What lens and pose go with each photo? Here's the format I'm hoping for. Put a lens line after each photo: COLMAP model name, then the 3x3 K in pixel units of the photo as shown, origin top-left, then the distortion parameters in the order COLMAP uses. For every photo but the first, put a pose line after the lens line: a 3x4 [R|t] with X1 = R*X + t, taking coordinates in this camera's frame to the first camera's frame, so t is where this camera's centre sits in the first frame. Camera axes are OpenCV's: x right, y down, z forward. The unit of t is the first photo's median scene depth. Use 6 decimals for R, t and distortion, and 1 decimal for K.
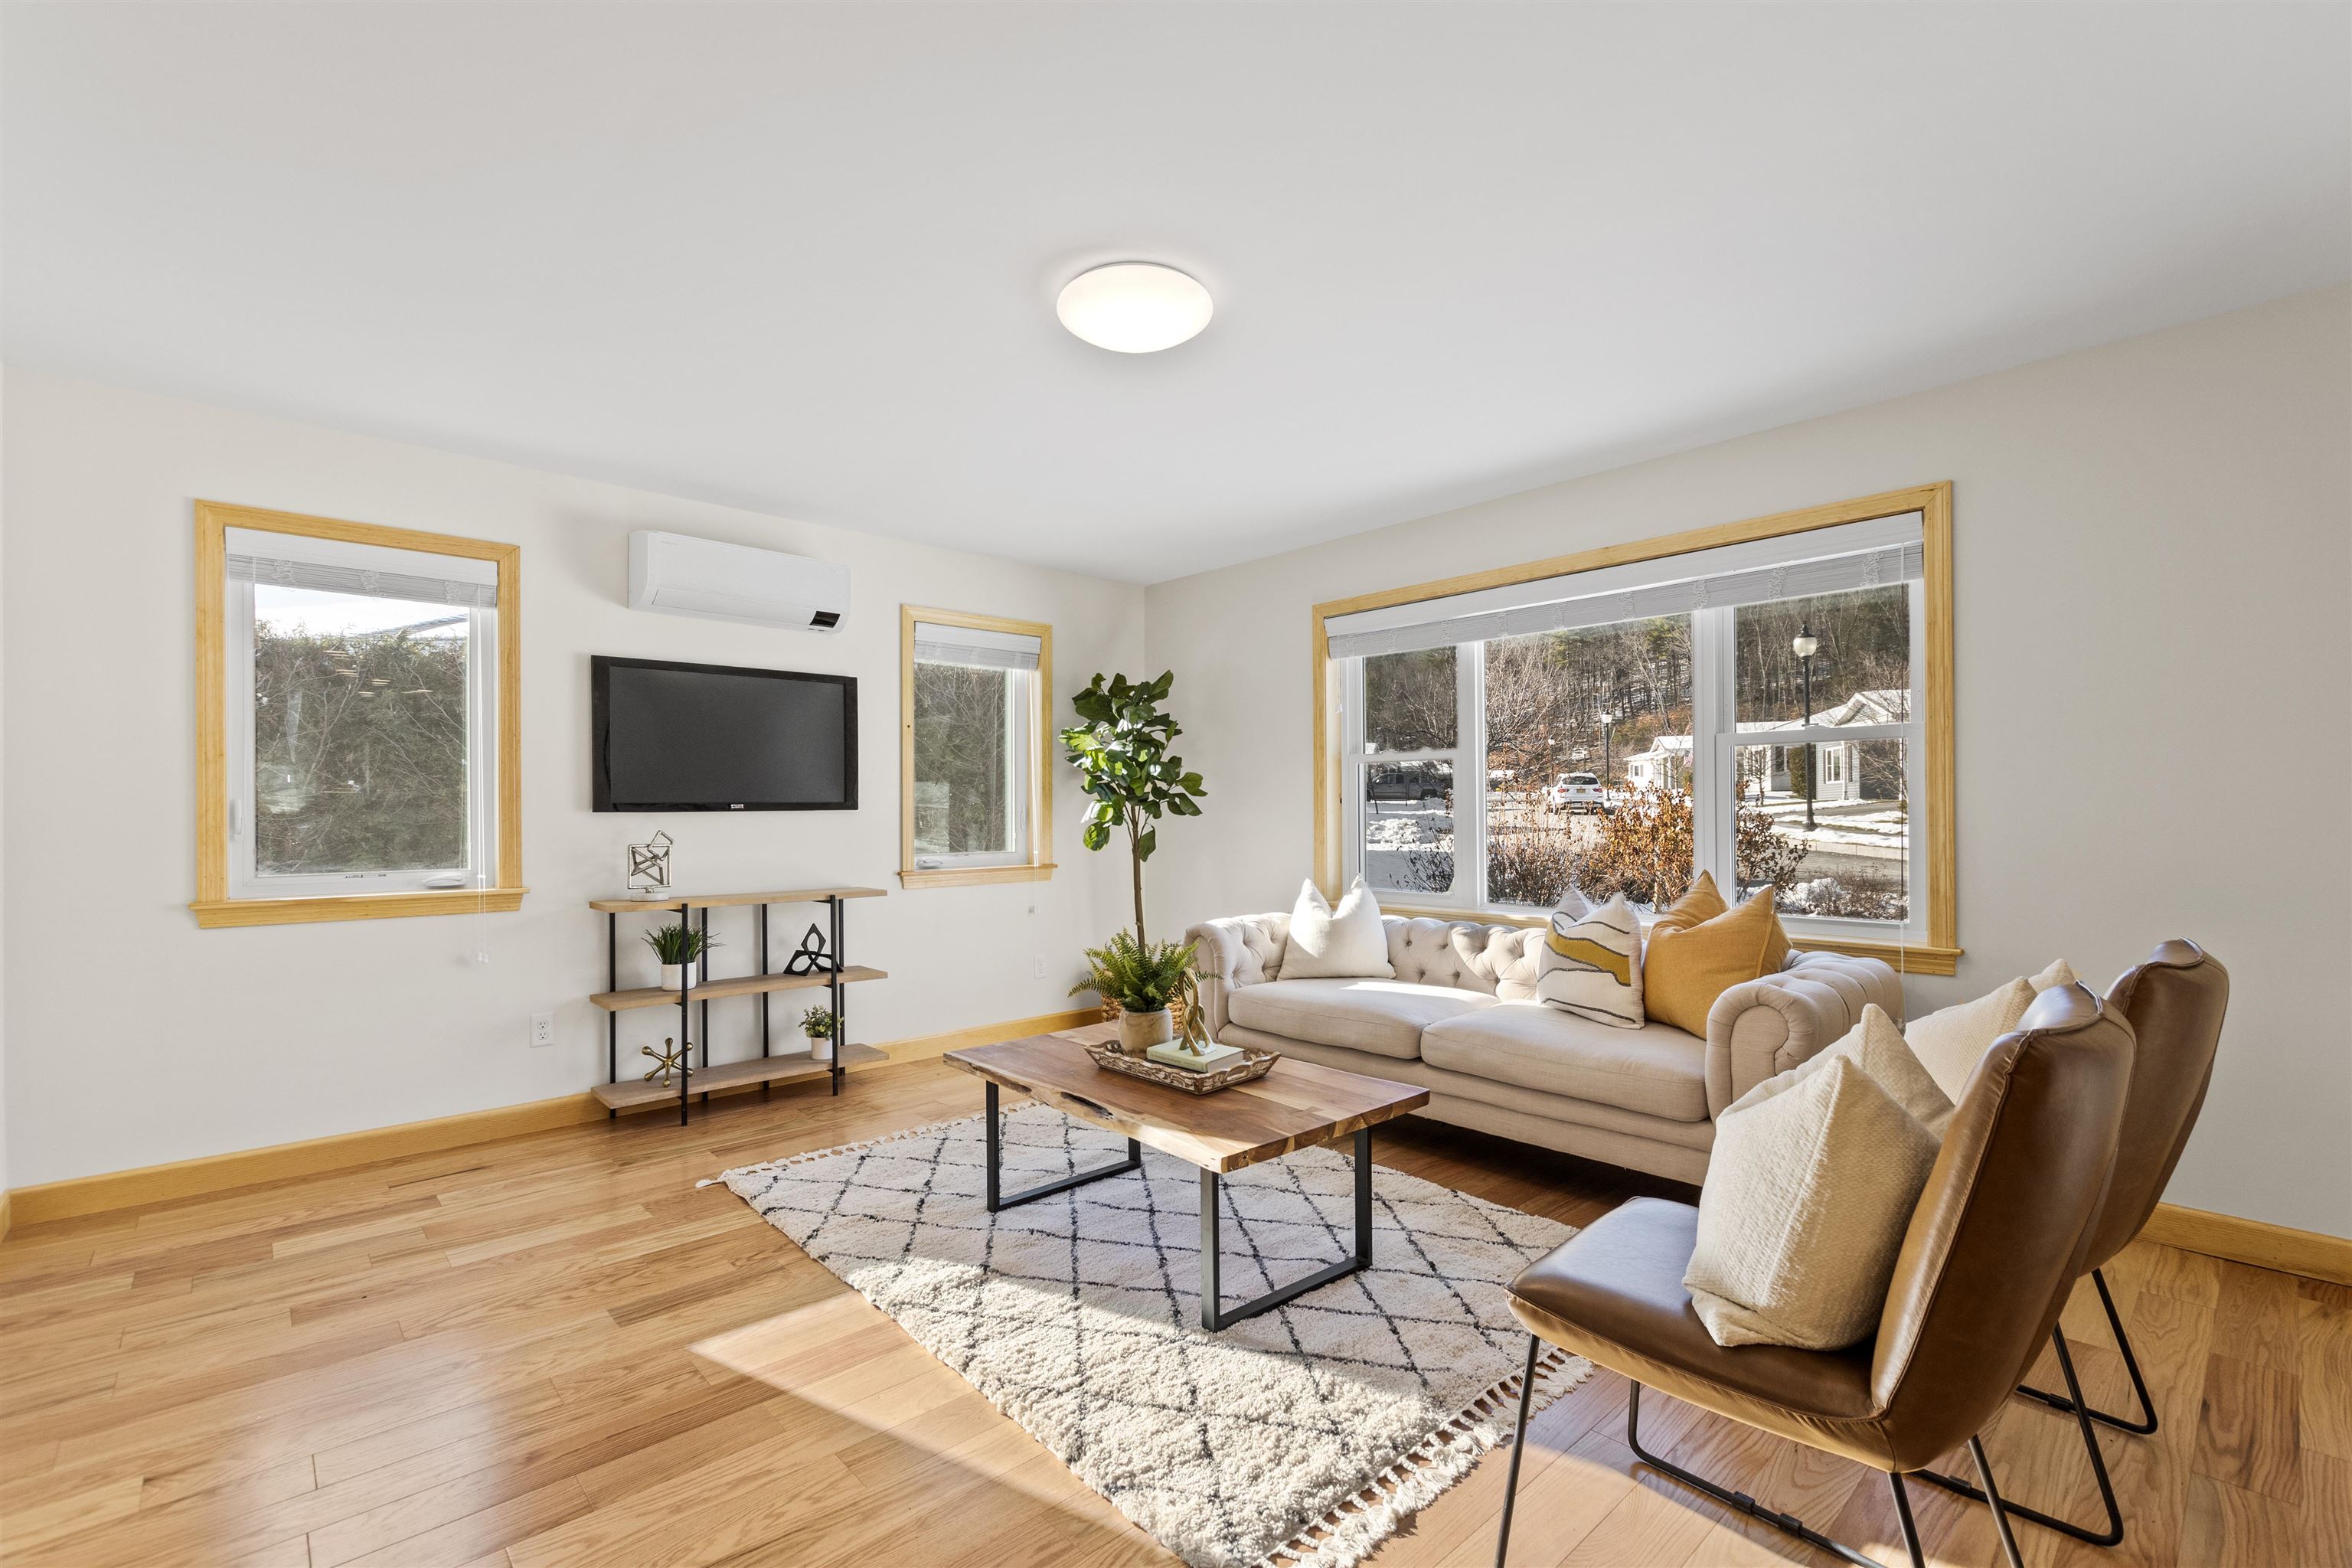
lens RADIAL K [[1022.0, 0, 1182.8], [0, 1022.0, 802.1], [0, 0, 1]] dist [-0.001001, -0.000246]
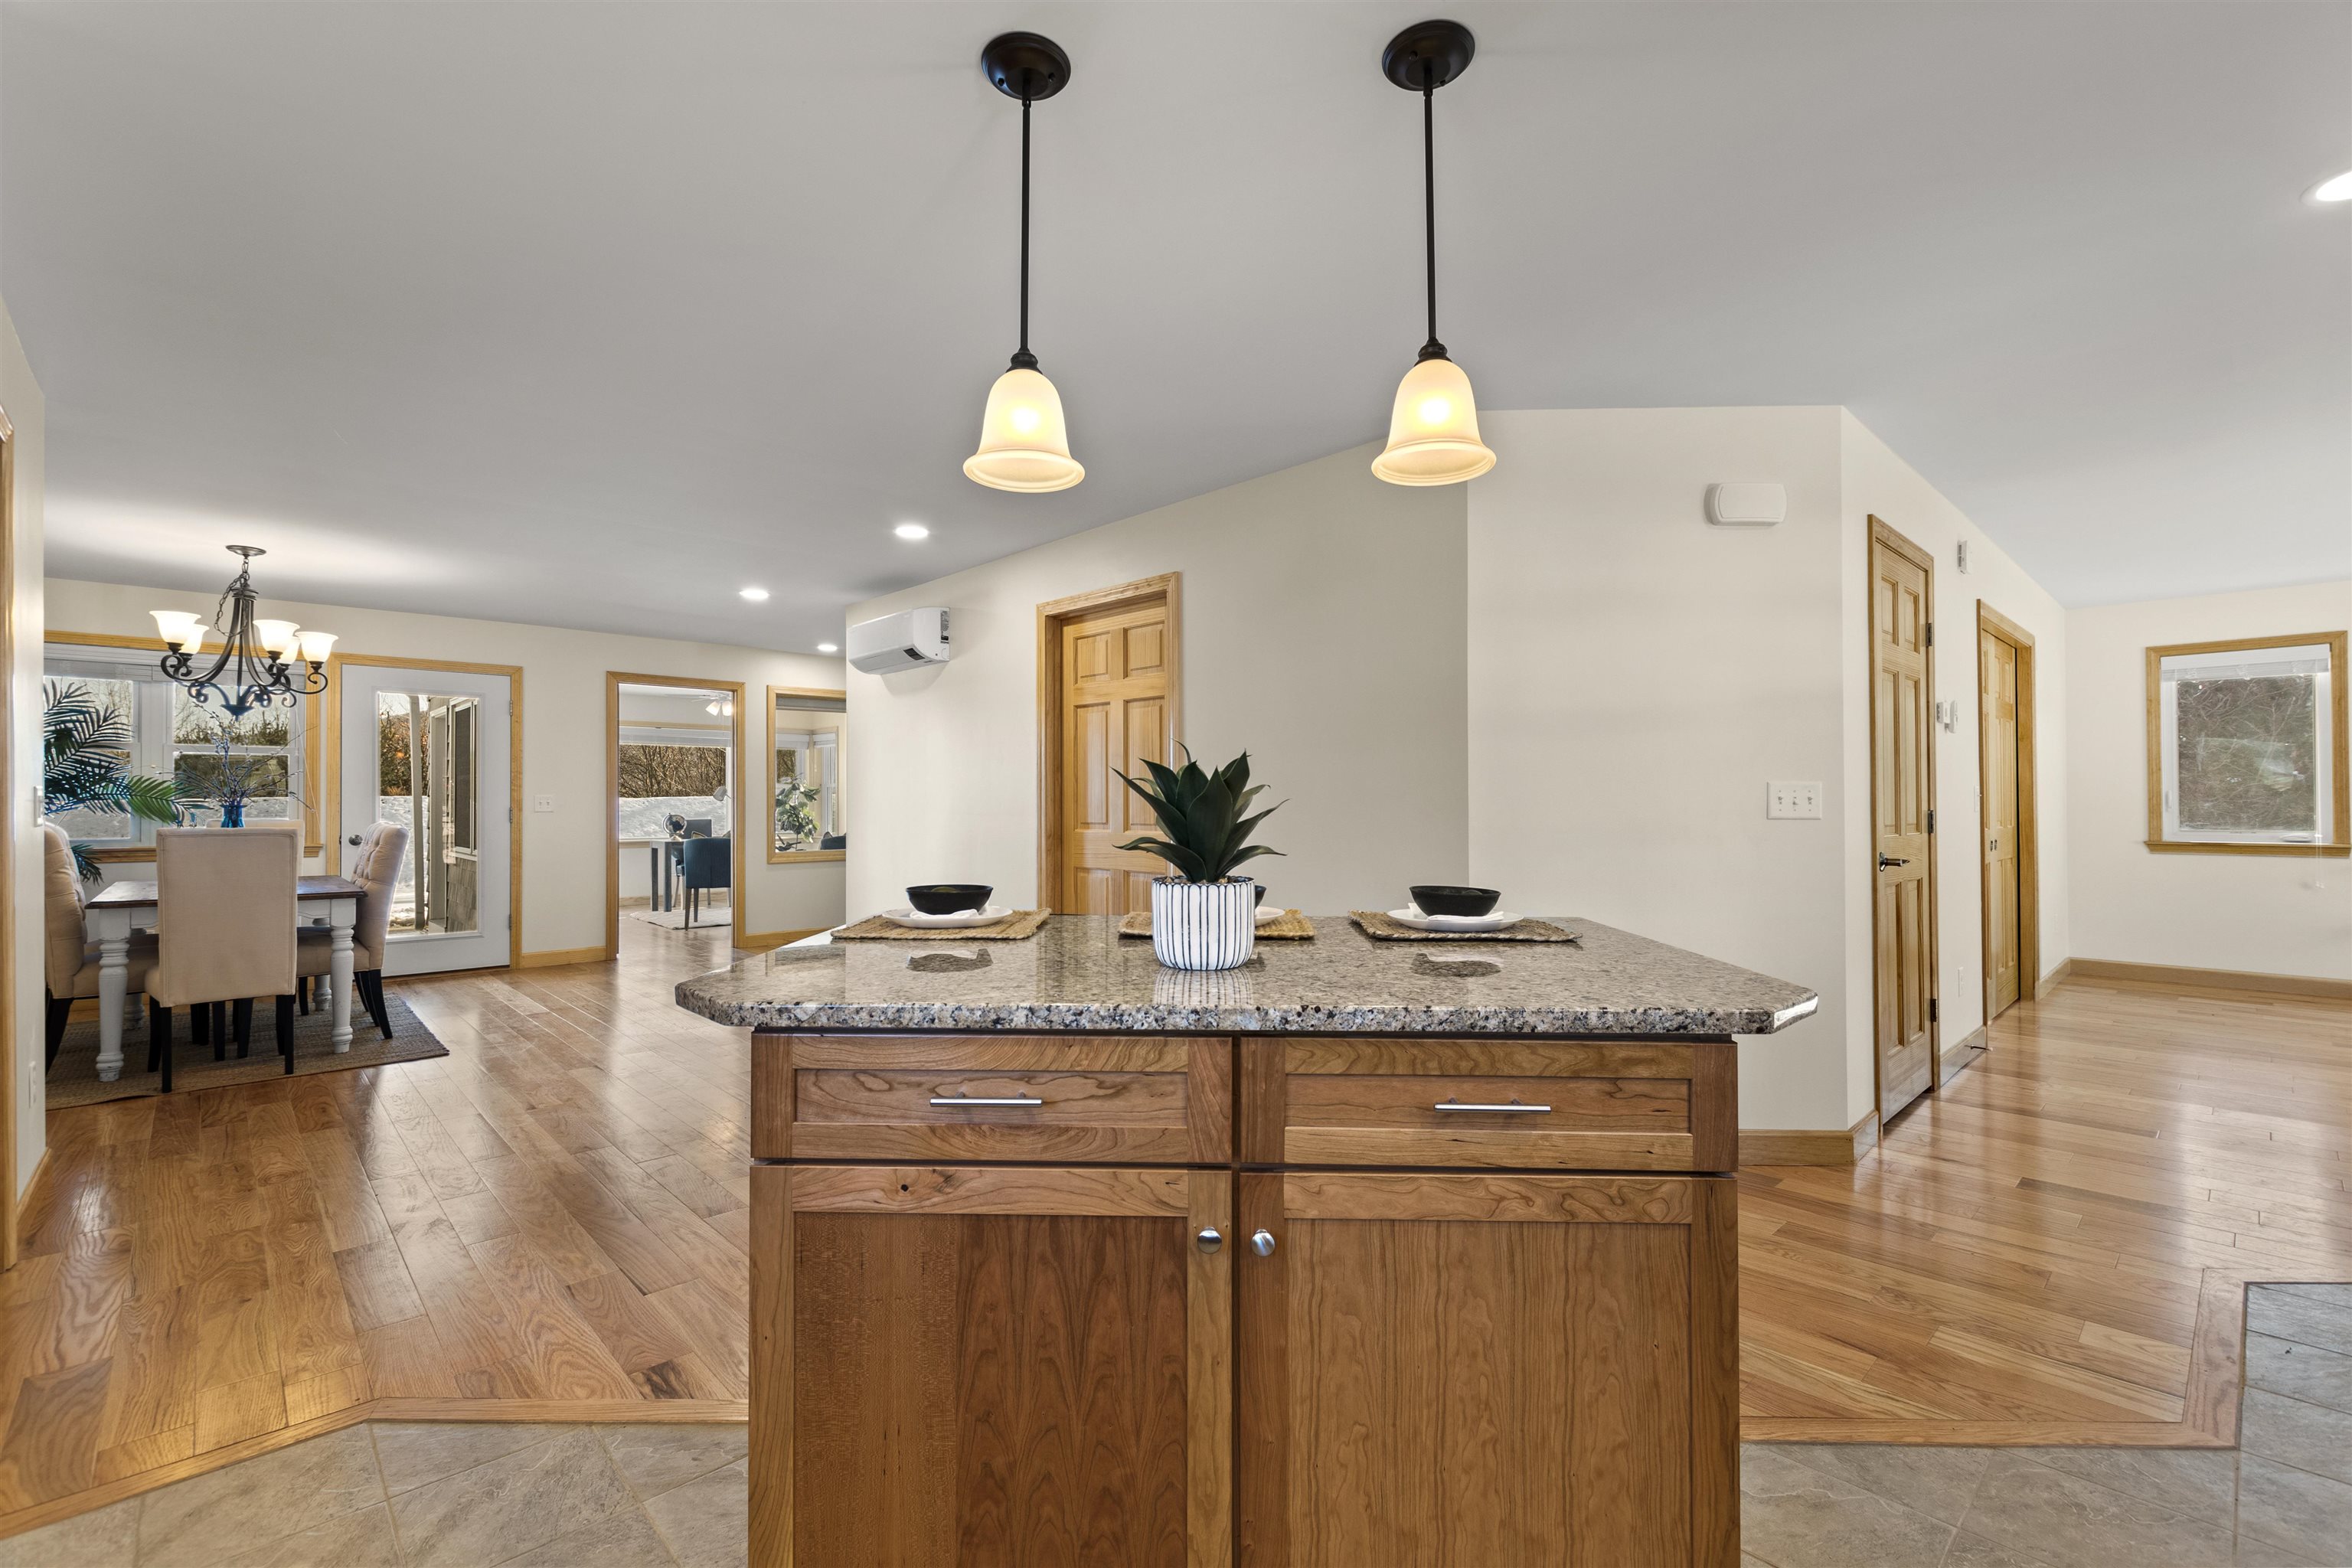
lens RADIAL K [[1022.0, 0, 1182.8], [0, 1022.0, 802.1], [0, 0, 1]] dist [-0.001001, -0.000246]
pose [[0.013061, 0.001057, -0.999914, 1.288222], [0.009307, 0.999956, 0.001179, -0.000773], [0.999871, -0.009322, 0.013051, -1.178719]]
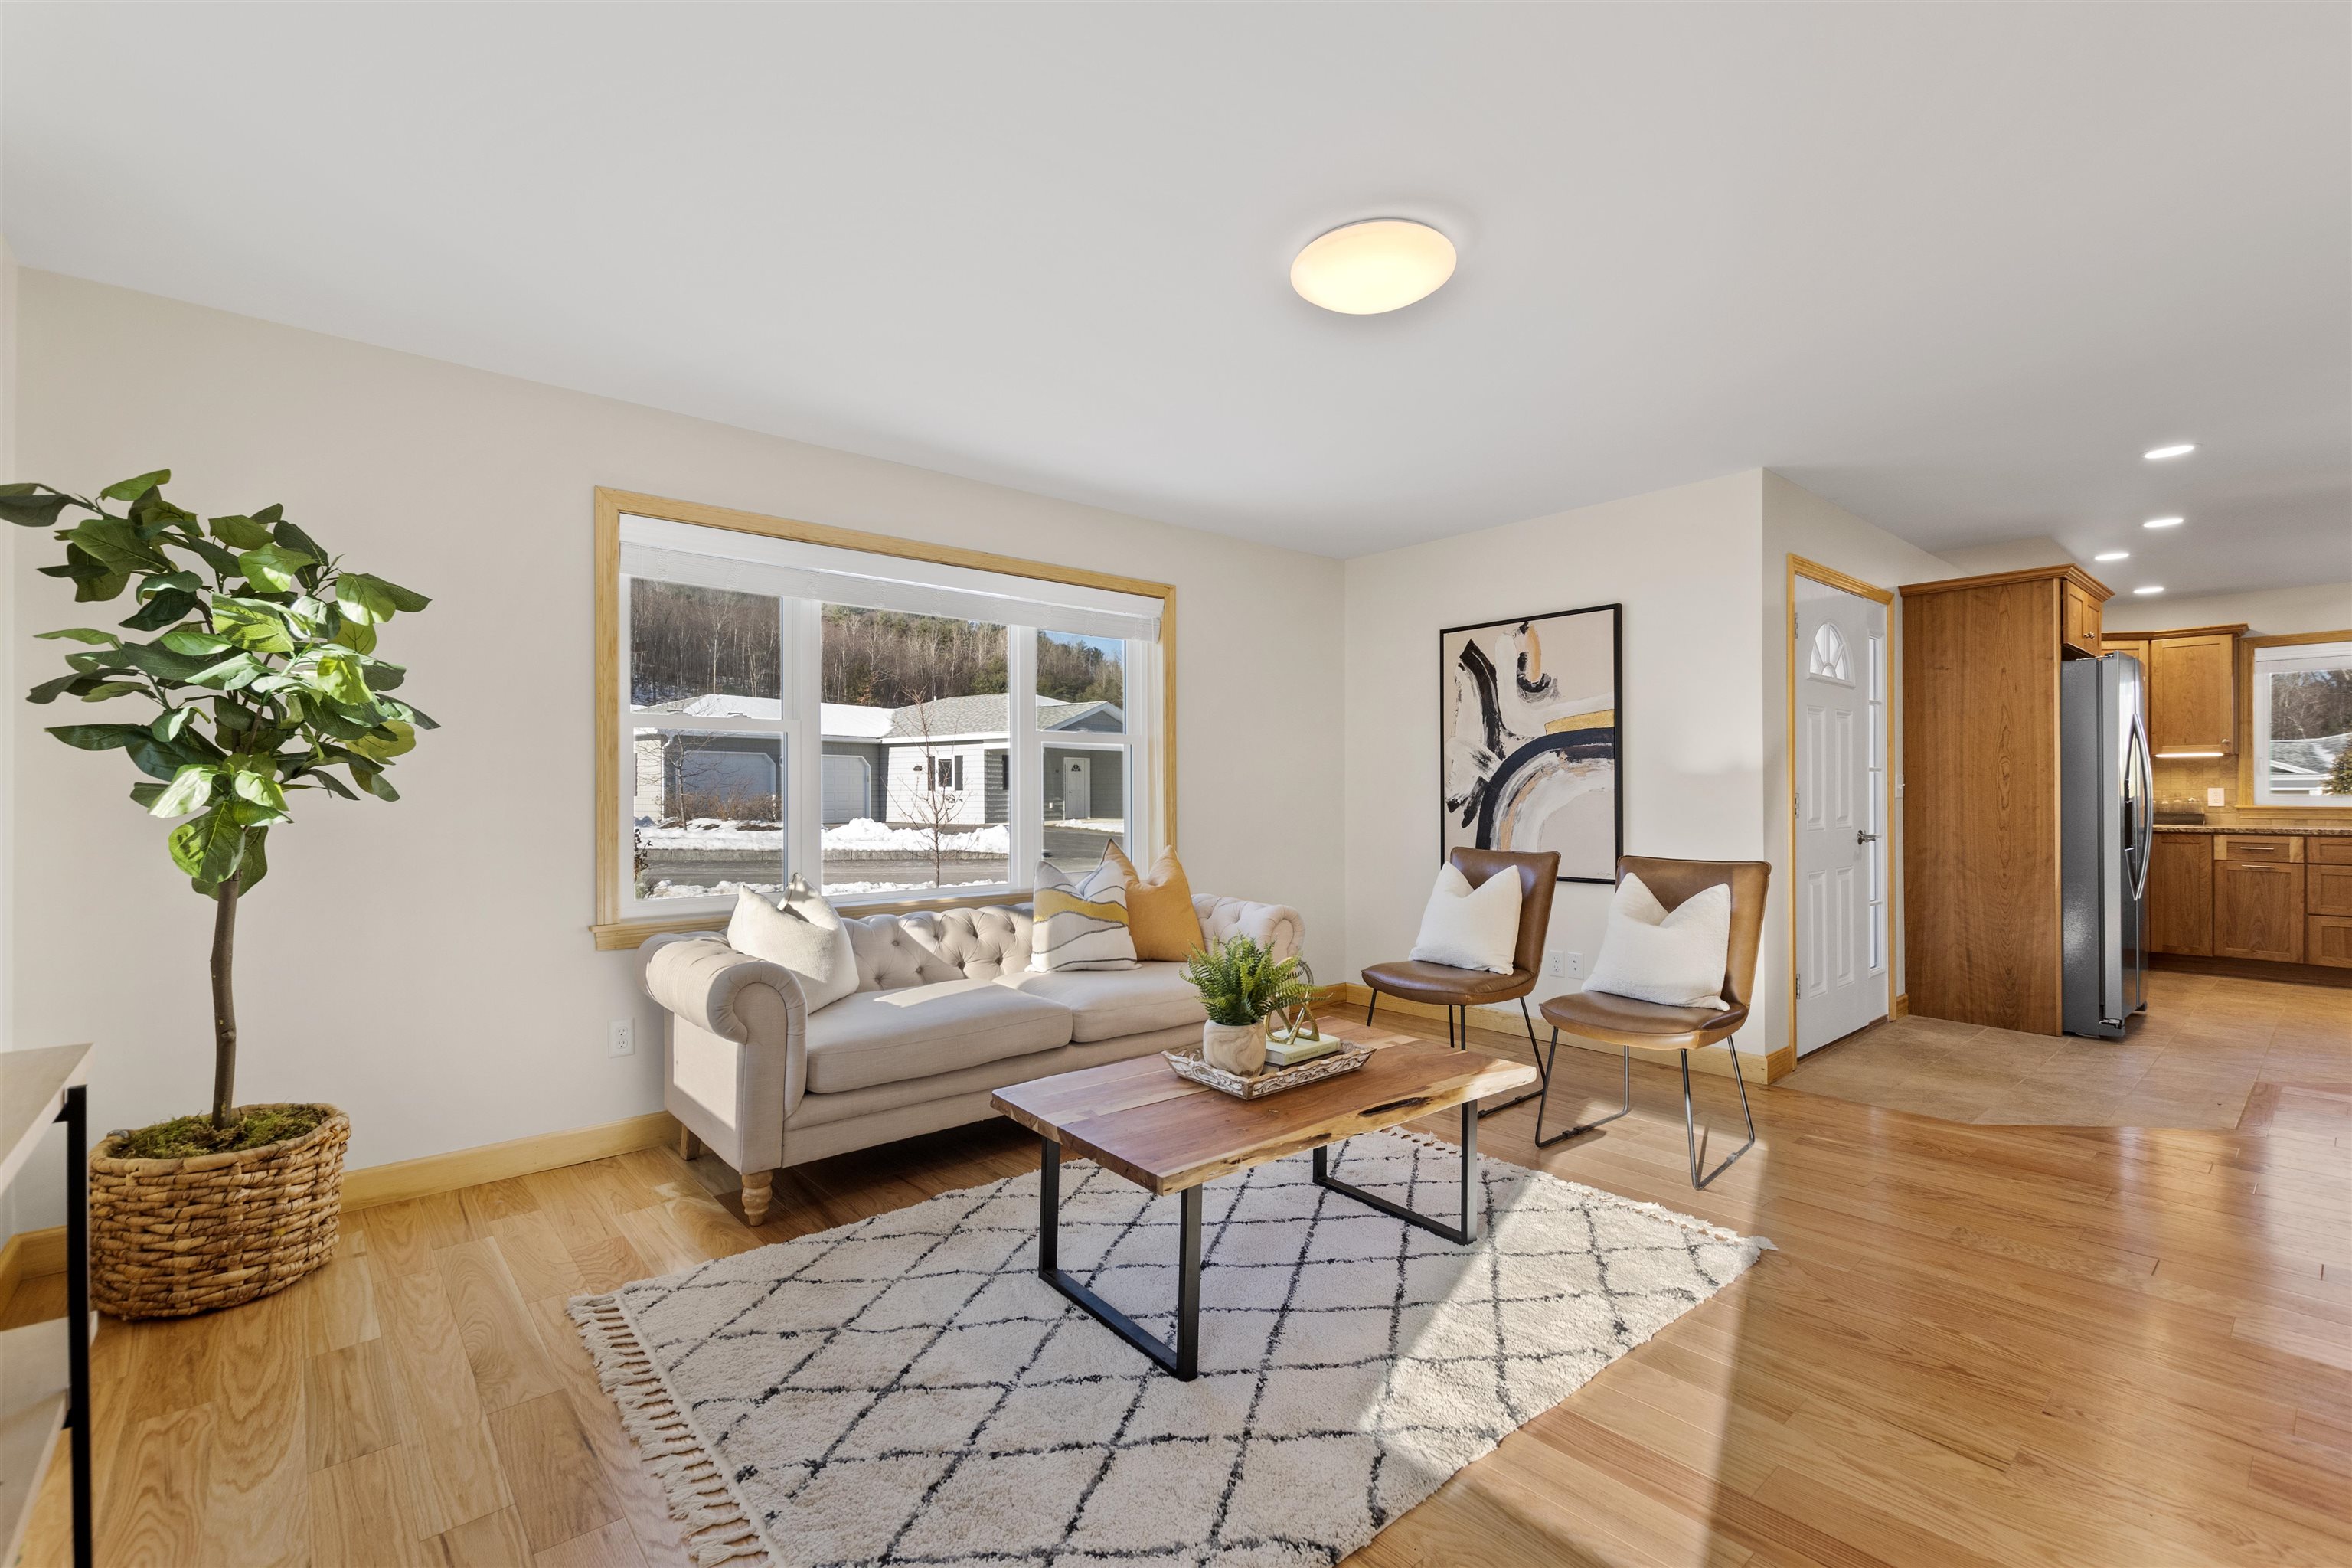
lens RADIAL K [[1032.4, 0, 1173.8], [0, 1032.4, 769.7], [0, 0, 1]] dist [-0.000834, -0.000010]
pose [[0.037153, 0.022193, 0.999063, -0.933665], [-0.006204, 0.999739, -0.021977, 0.011773], [-0.999290, -0.005382, 0.037281, 1.047253]]
